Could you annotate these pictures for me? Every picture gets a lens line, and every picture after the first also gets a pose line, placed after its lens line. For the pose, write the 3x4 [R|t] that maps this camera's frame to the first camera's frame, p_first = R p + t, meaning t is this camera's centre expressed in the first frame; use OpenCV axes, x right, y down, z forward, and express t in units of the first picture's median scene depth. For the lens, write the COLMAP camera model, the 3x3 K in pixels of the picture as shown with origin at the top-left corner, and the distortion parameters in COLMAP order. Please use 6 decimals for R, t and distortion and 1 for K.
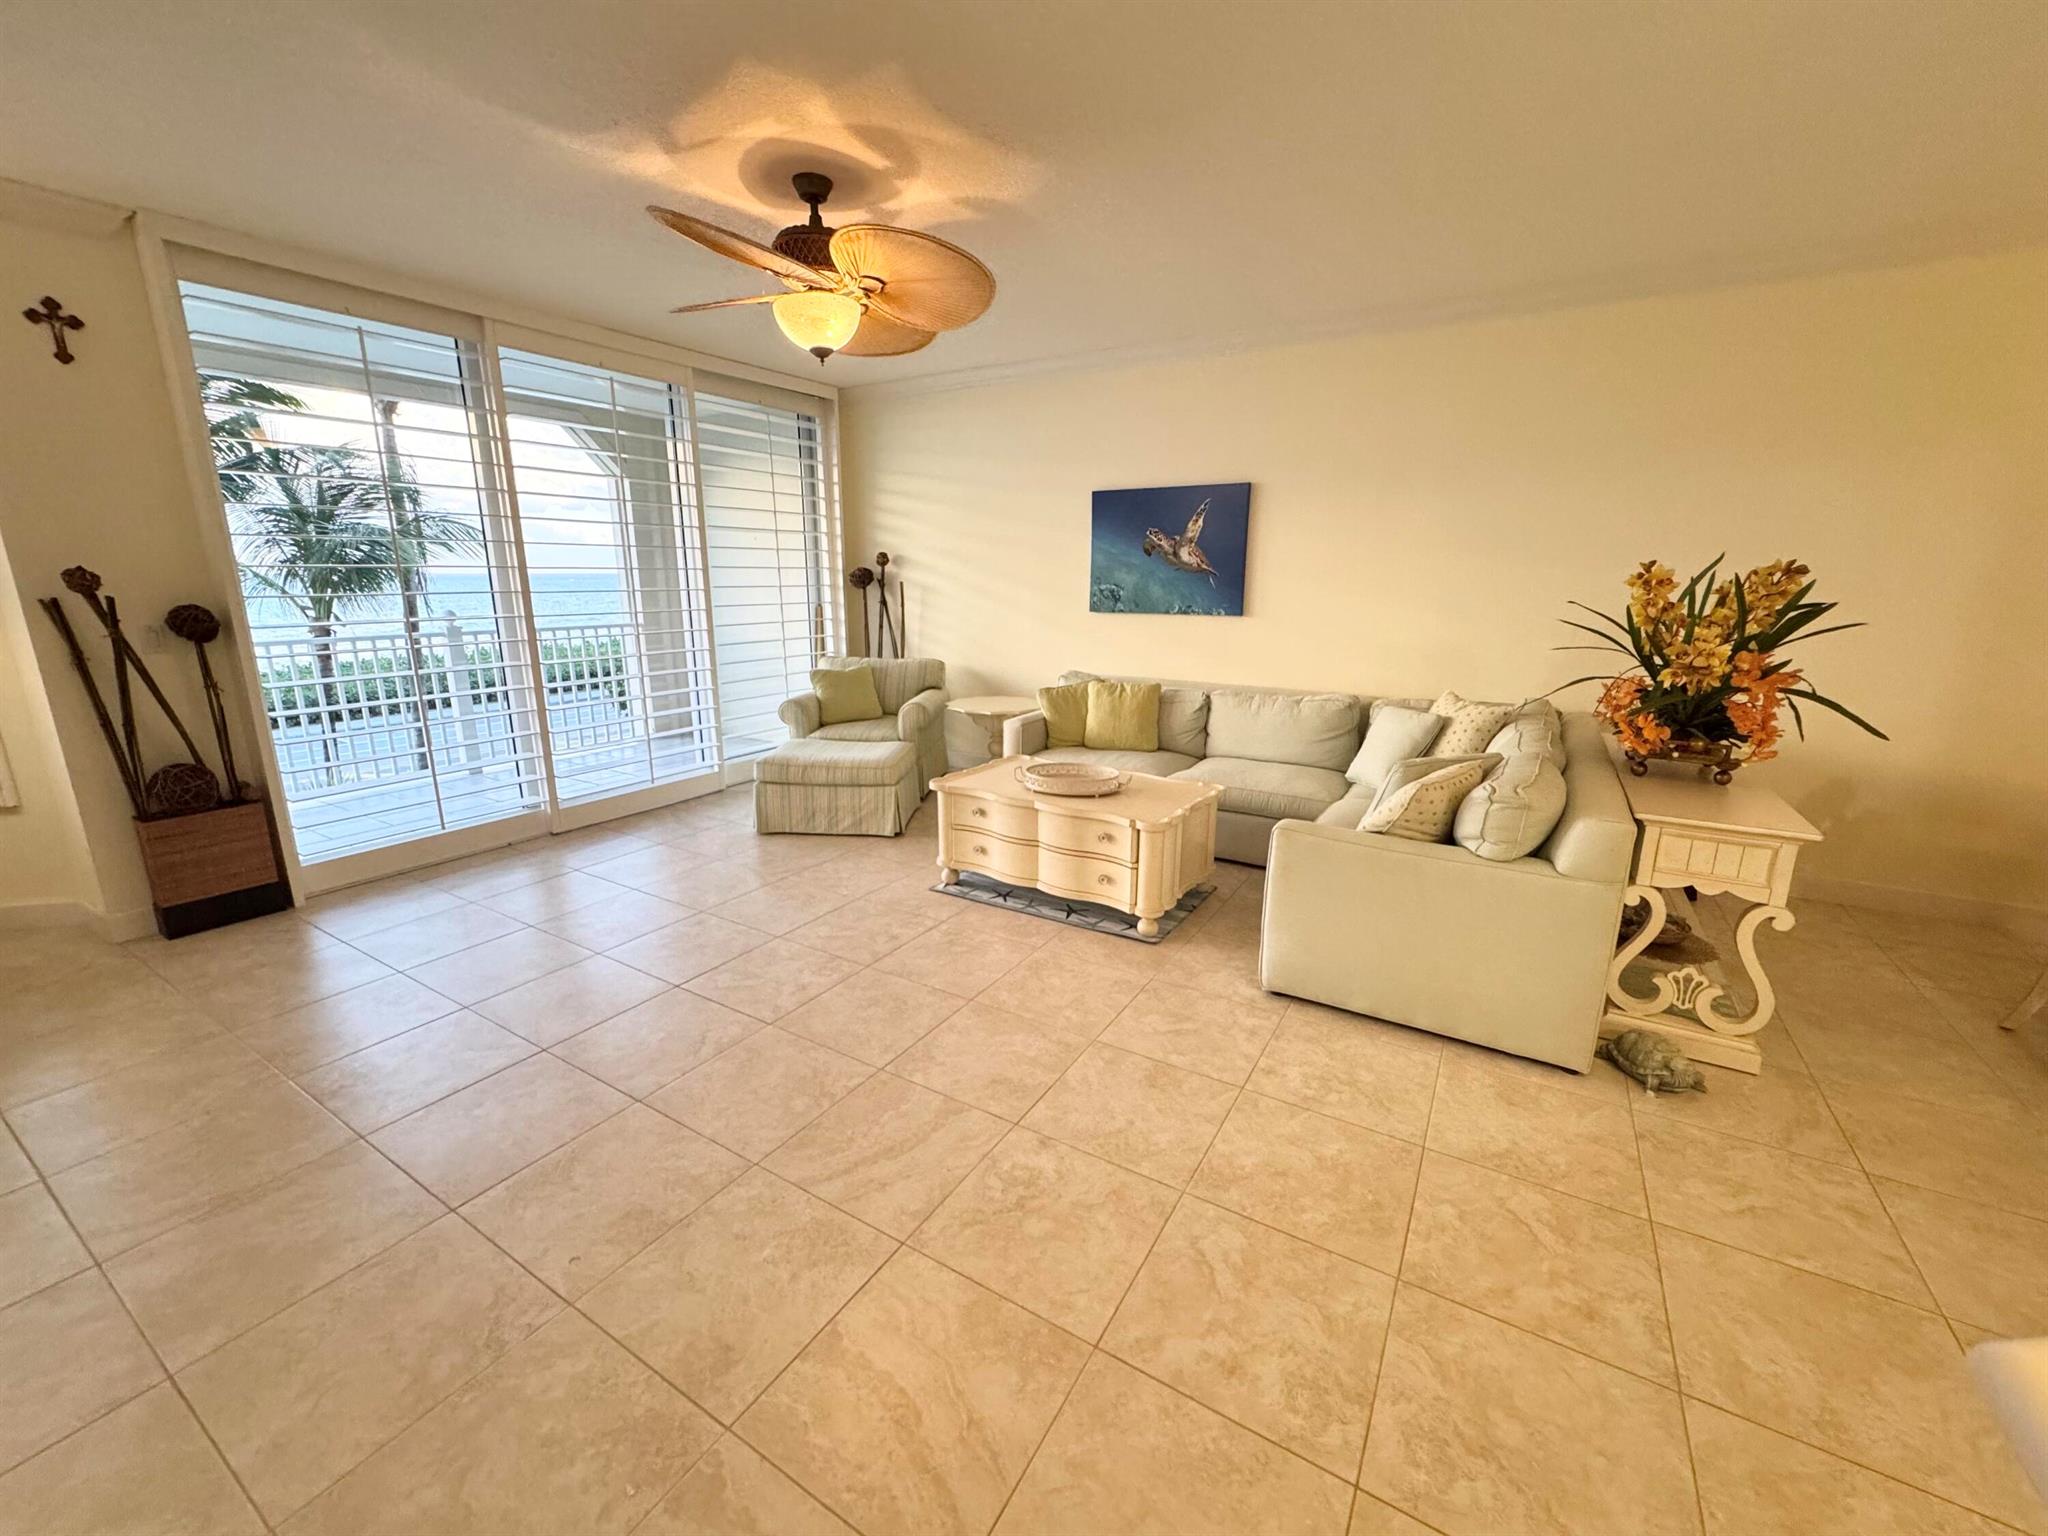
lens RADIAL K [[817.0, 0, 1021.2], [0, 817.0, 769.3], [0, 0, 1]] dist [-0.003123, 0.000553]
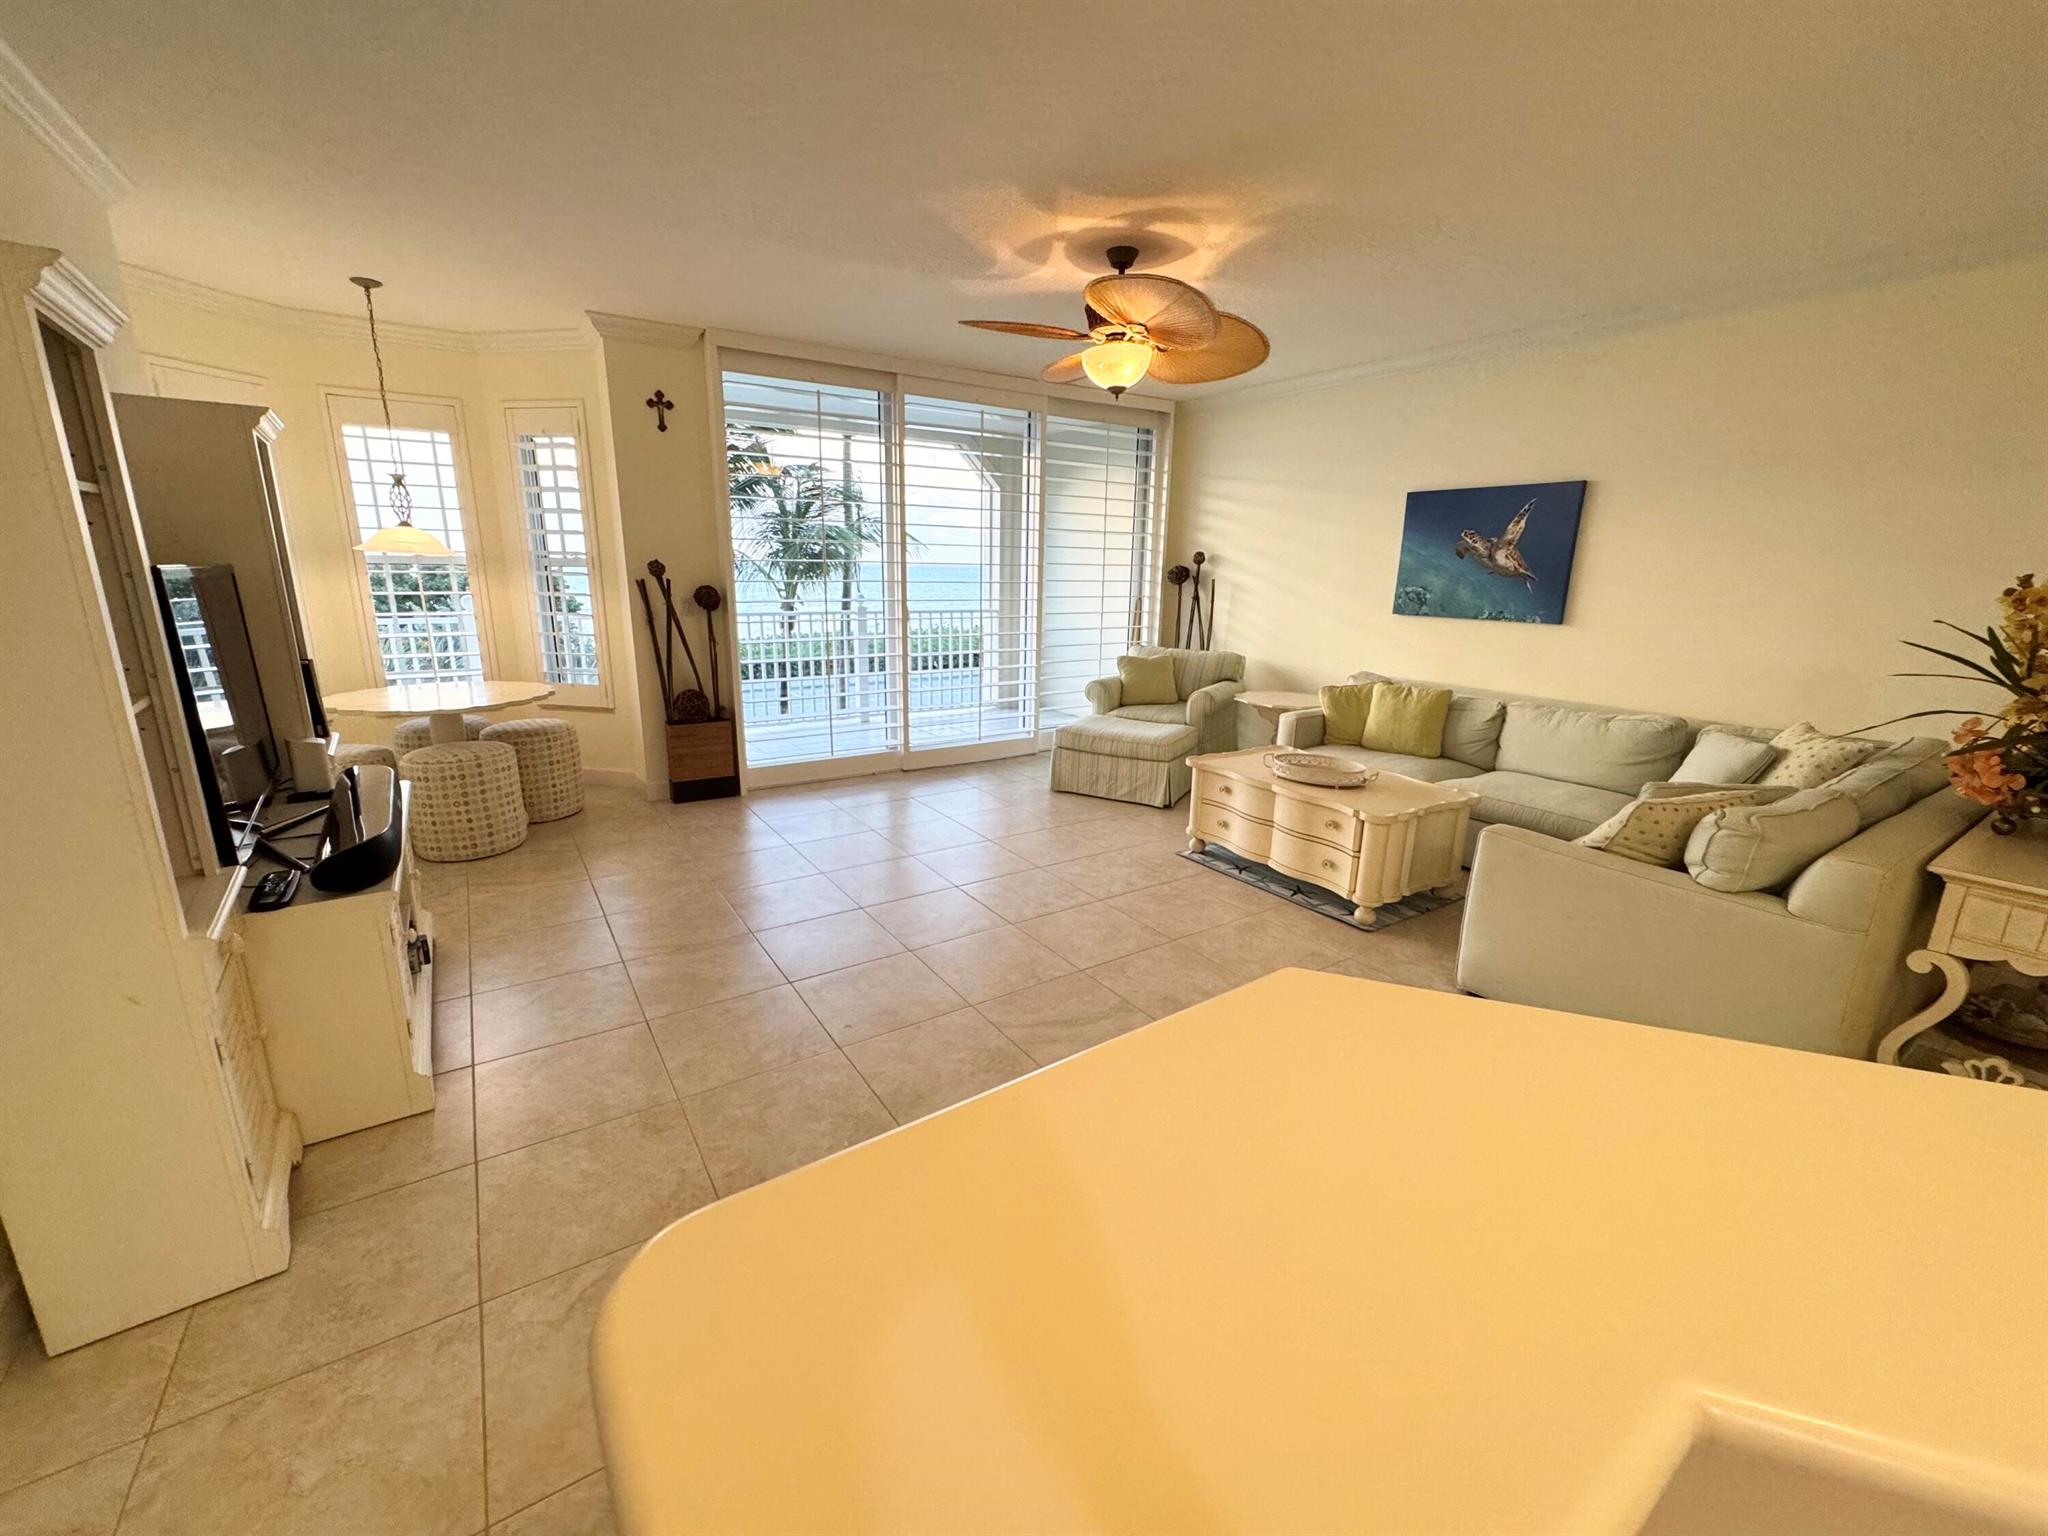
lens RADIAL K [[817.0, 0, 1021.5], [0, 817.0, 769.8], [0, 0, 1]] dist [-0.003123, 0.000553]
pose [[0.906303, 0.114915, -0.406705, 0.117673], [-0.112484, 0.993201, 0.029970, 0.019117], [0.407384, 0.018586, 0.913068, -0.099790]]
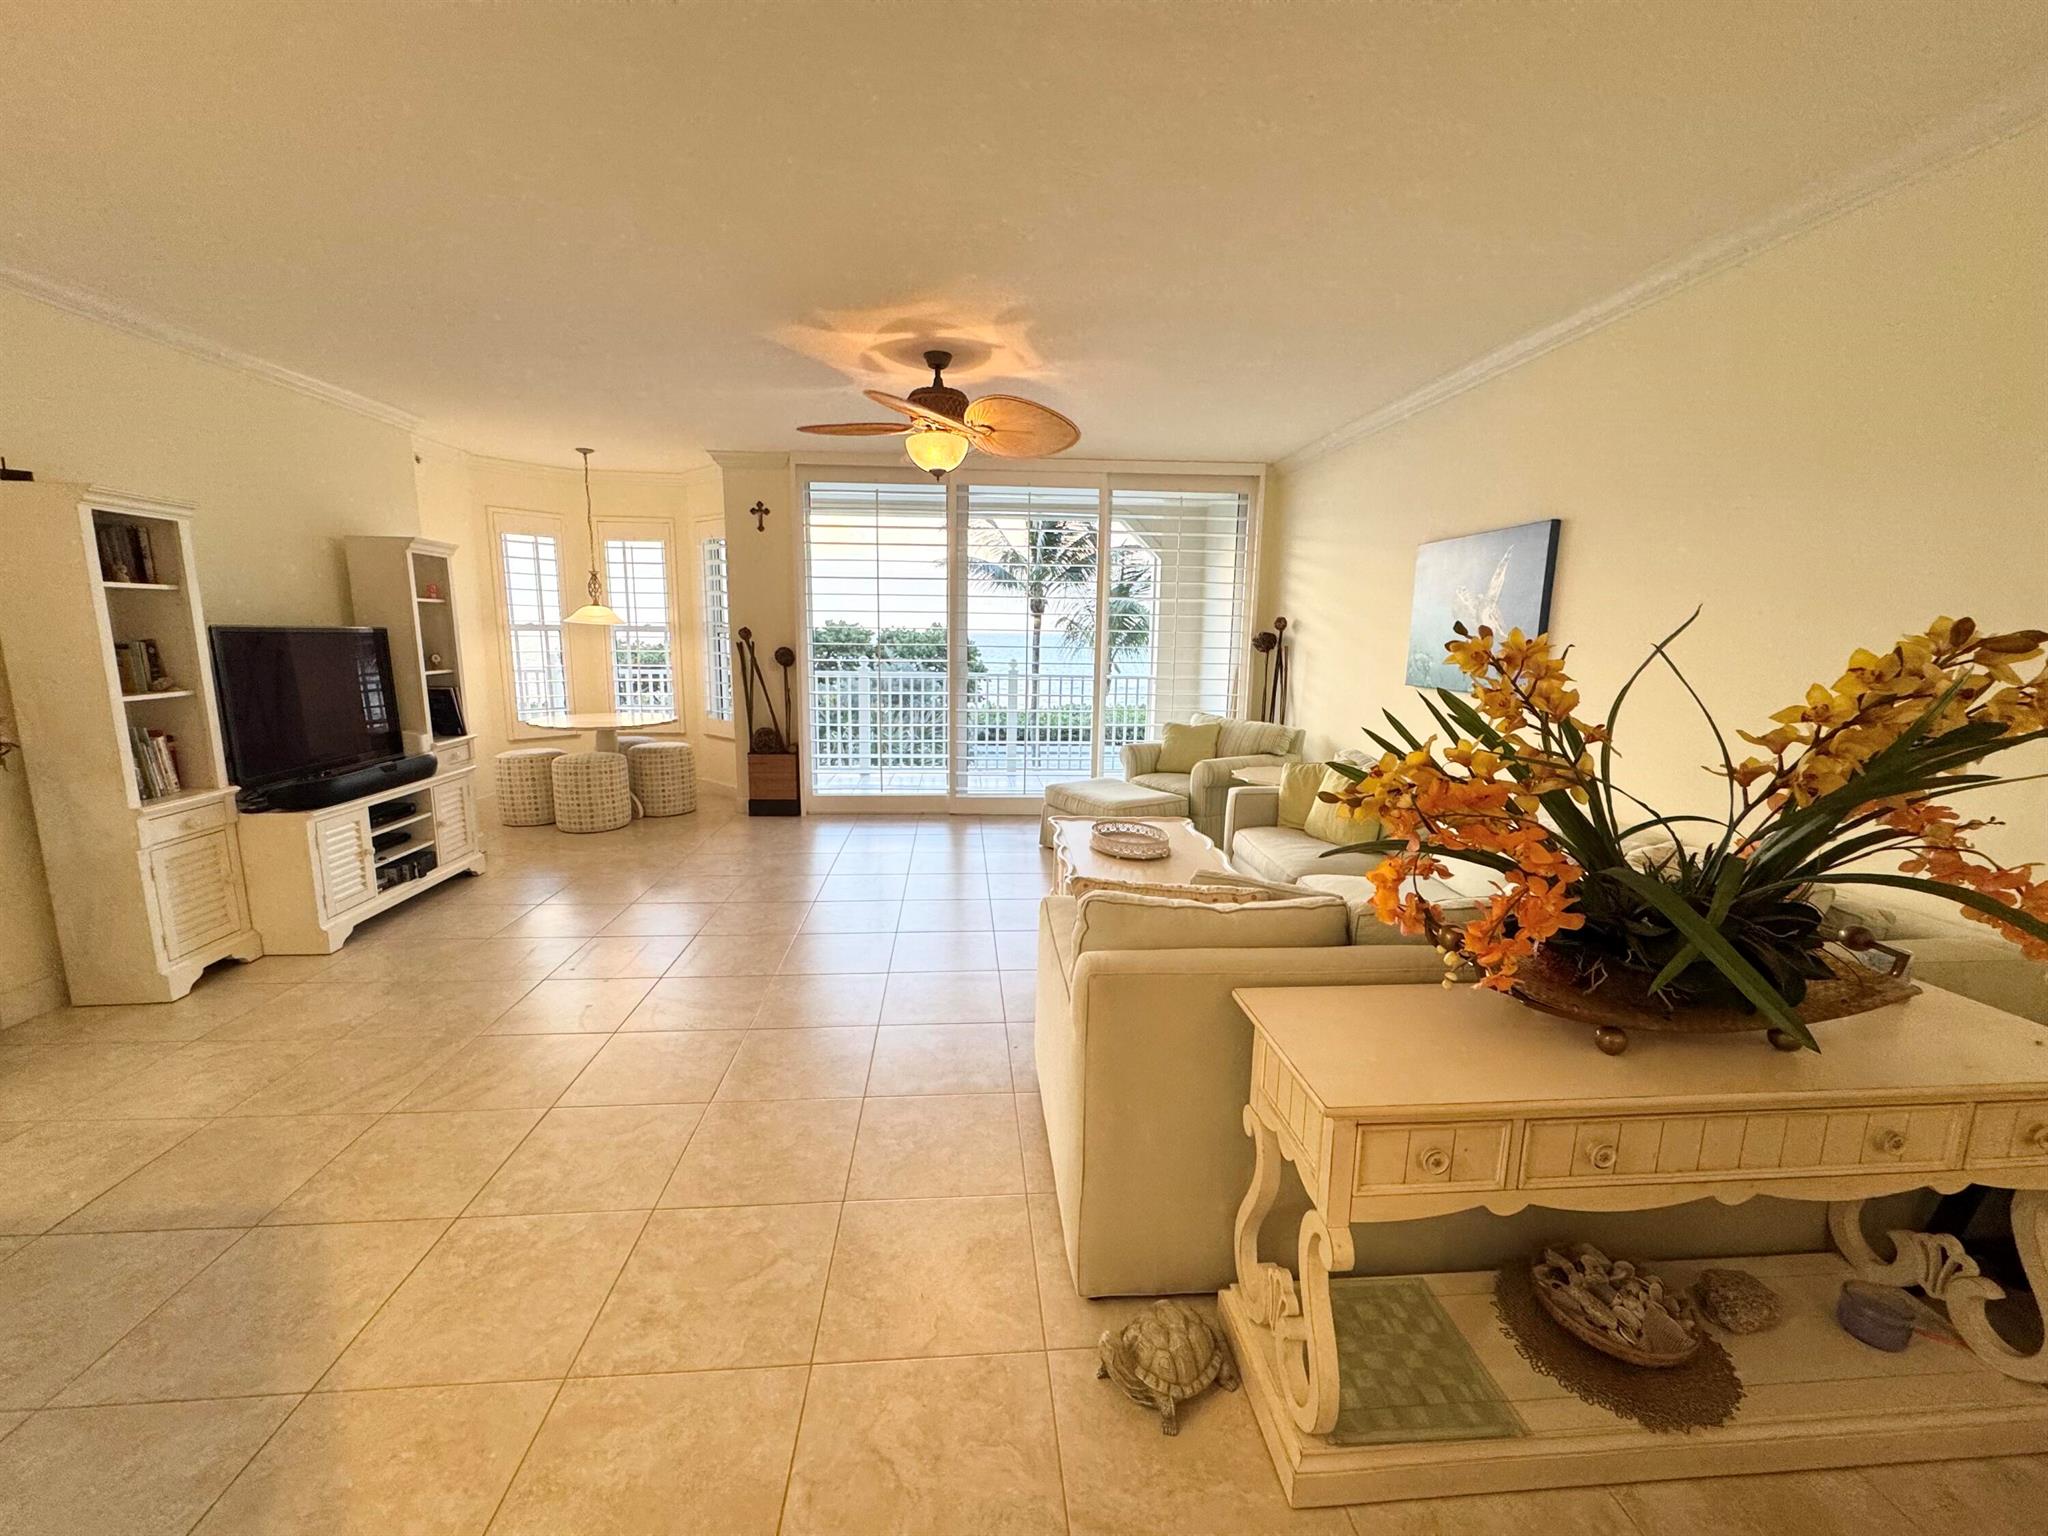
lens RADIAL K [[817.0, 0, 1022.7], [0, 817.0, 766.8], [0, 0, 1]] dist [-0.003123, 0.000553]
pose [[0.586592, 0.138790, -0.797902, 0.627562], [-0.202087, 0.979126, 0.021745, -0.057220], [0.784264, 0.148490, 0.602395, 0.230554]]
